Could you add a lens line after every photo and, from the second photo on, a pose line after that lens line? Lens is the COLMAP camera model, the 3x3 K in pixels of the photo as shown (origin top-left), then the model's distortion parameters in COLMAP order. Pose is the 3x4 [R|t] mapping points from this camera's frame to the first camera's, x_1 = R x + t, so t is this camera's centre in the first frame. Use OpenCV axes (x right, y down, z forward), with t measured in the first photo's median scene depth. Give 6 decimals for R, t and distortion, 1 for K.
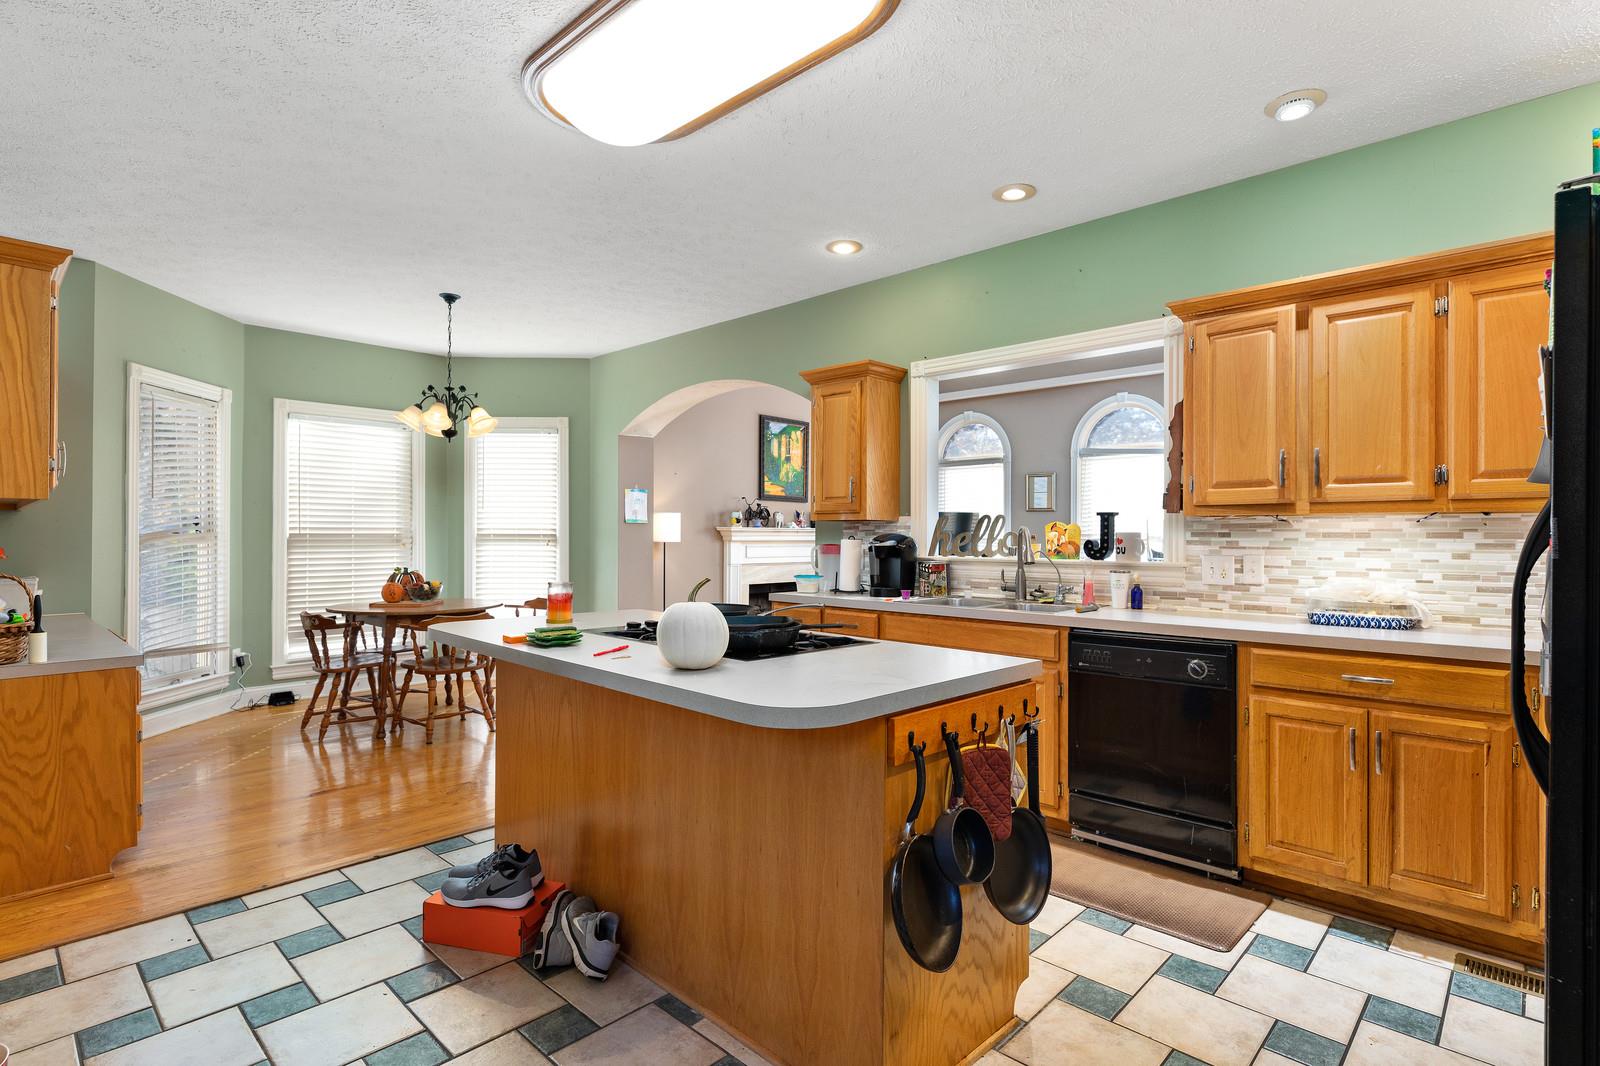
lens RADIAL K [[785.8, 0, 800.1], [0, 785.8, 534.0], [0, 0, 1]] dist [0.002010, 0.000072]
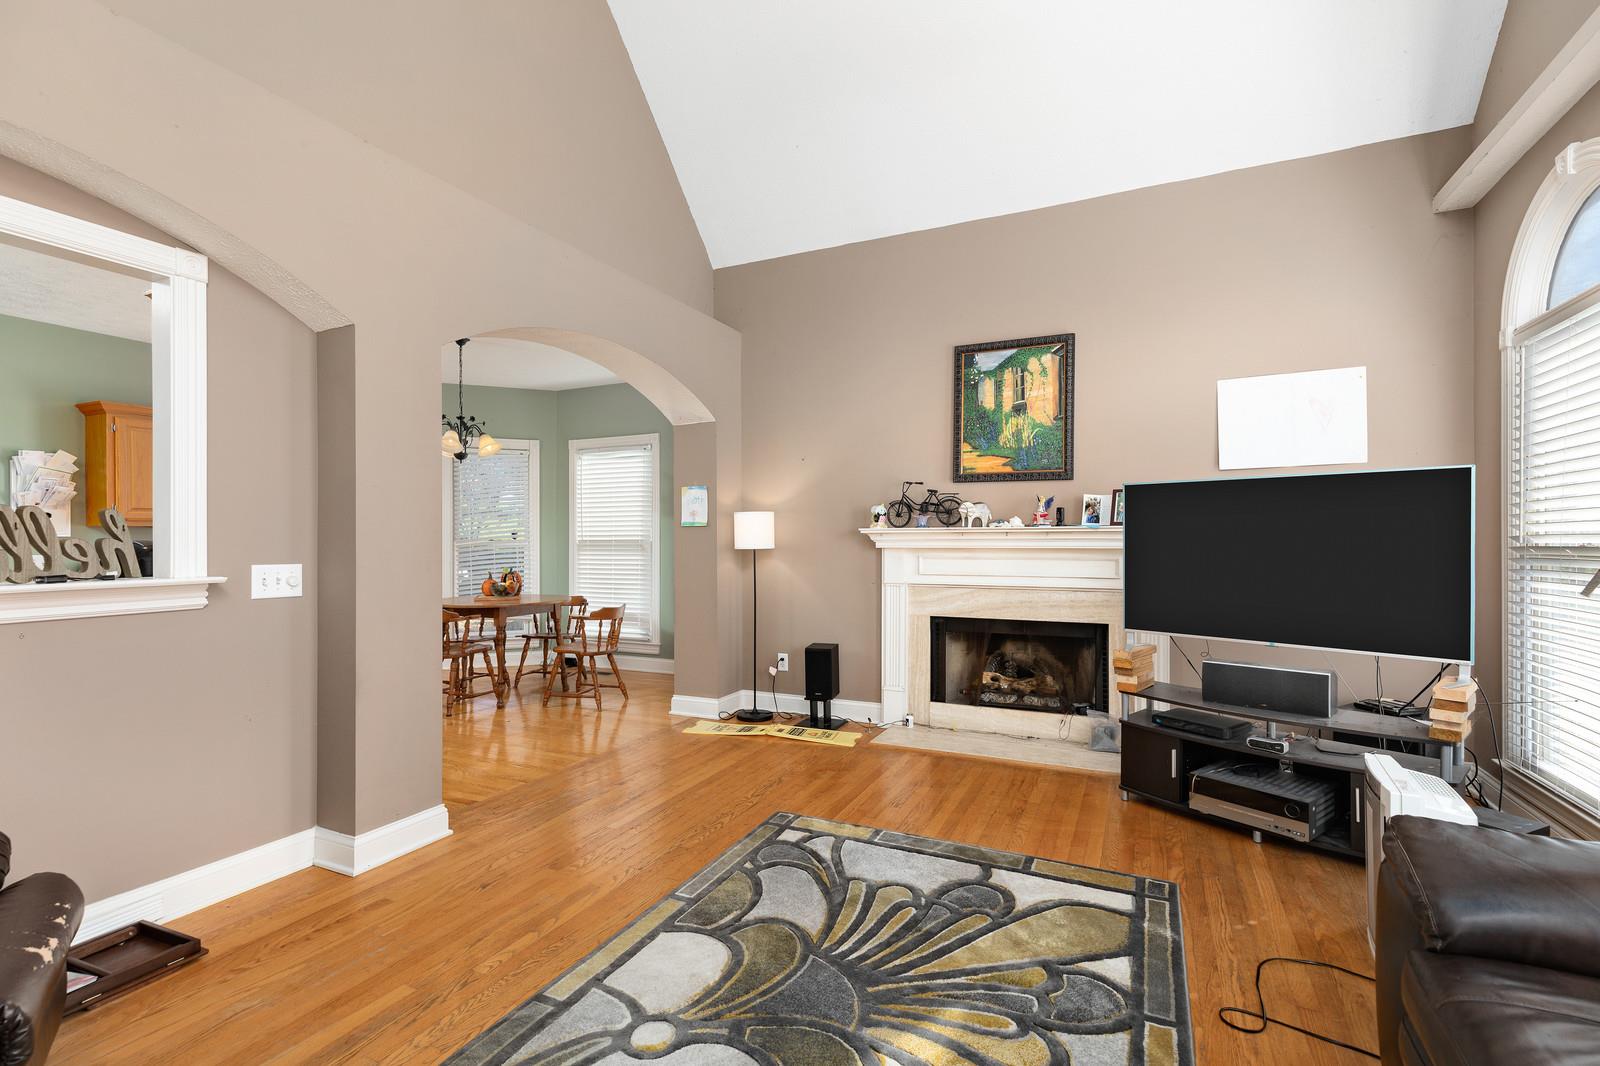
lens RADIAL K [[756.6, 0, 796.3], [0, 756.6, 540.6], [0, 0, 1]] dist [0.001029, -0.000049]
pose [[0.280184, -0.004096, -0.959937, 0.499918], [0.001095, 0.999992, -0.003947, 0.004390], [0.959946, 0.000055, 0.280187, 0.723911]]
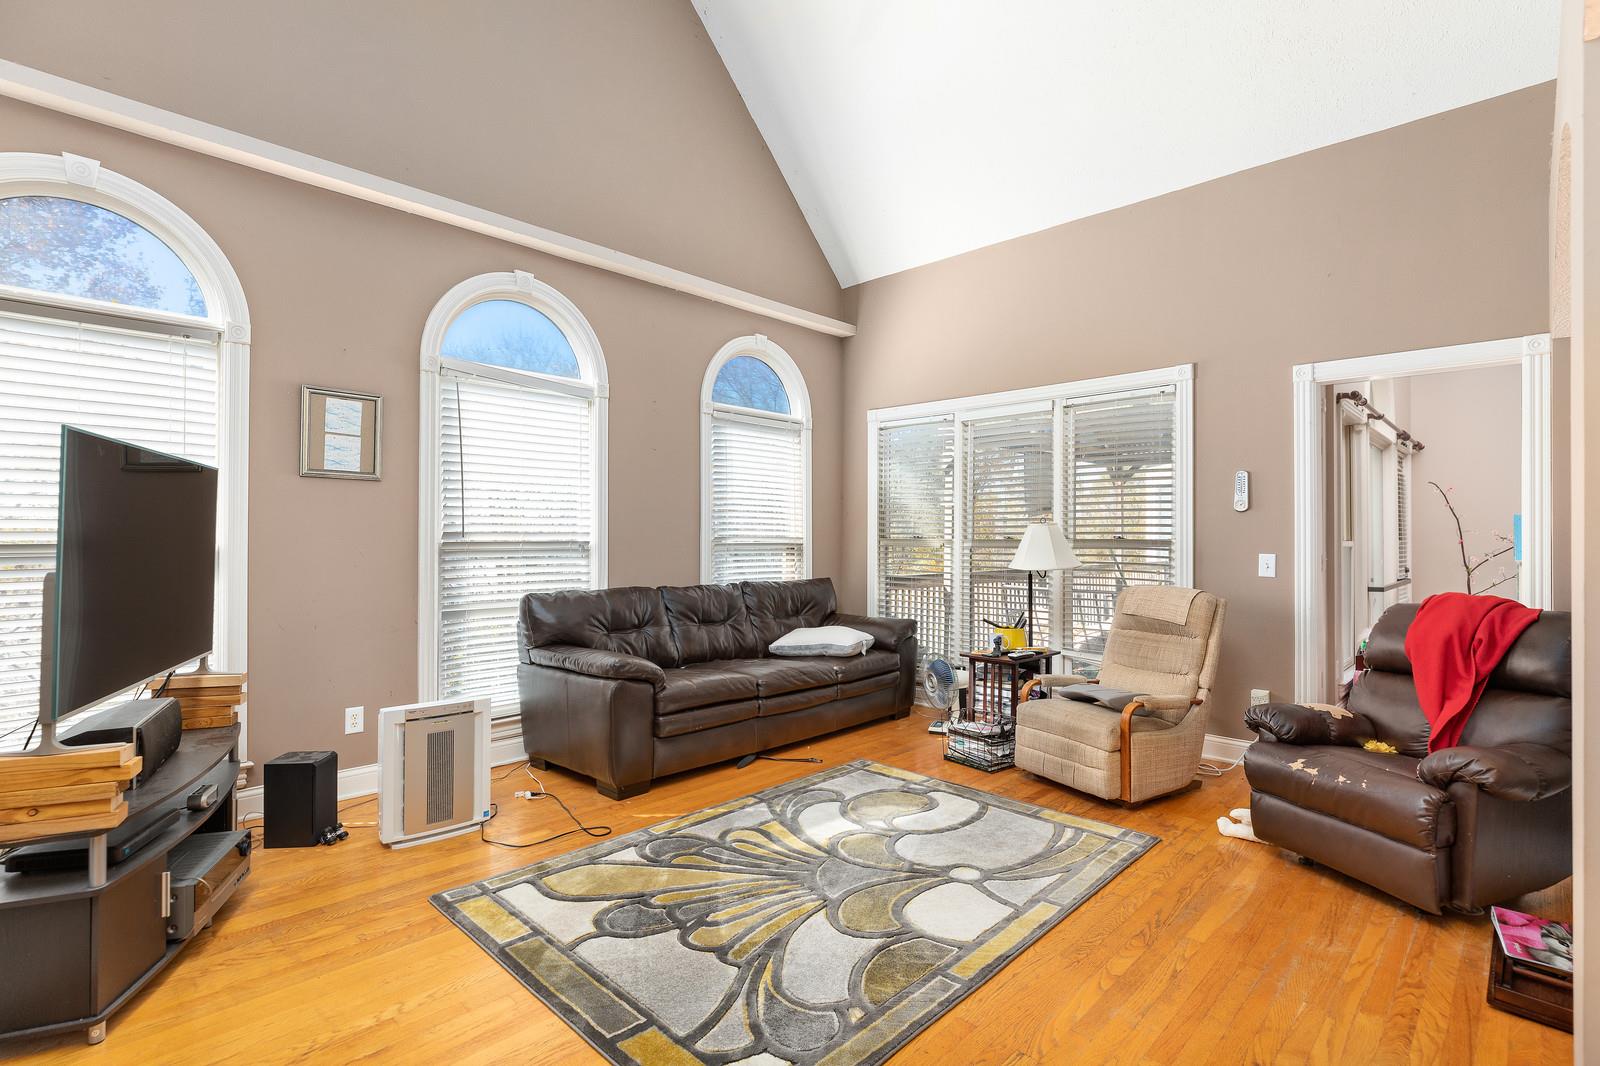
lens RADIAL K [[756.6, 0, 806.0], [0, 756.6, 530.0], [0, 0, 1]] dist [0.001029, -0.000049]
pose [[0.025215, 0.007469, 0.999654, -0.112640], [-0.001179, 0.999972, -0.007442, 0.002099], [-0.999681, -0.000991, 0.025223, 0.815129]]
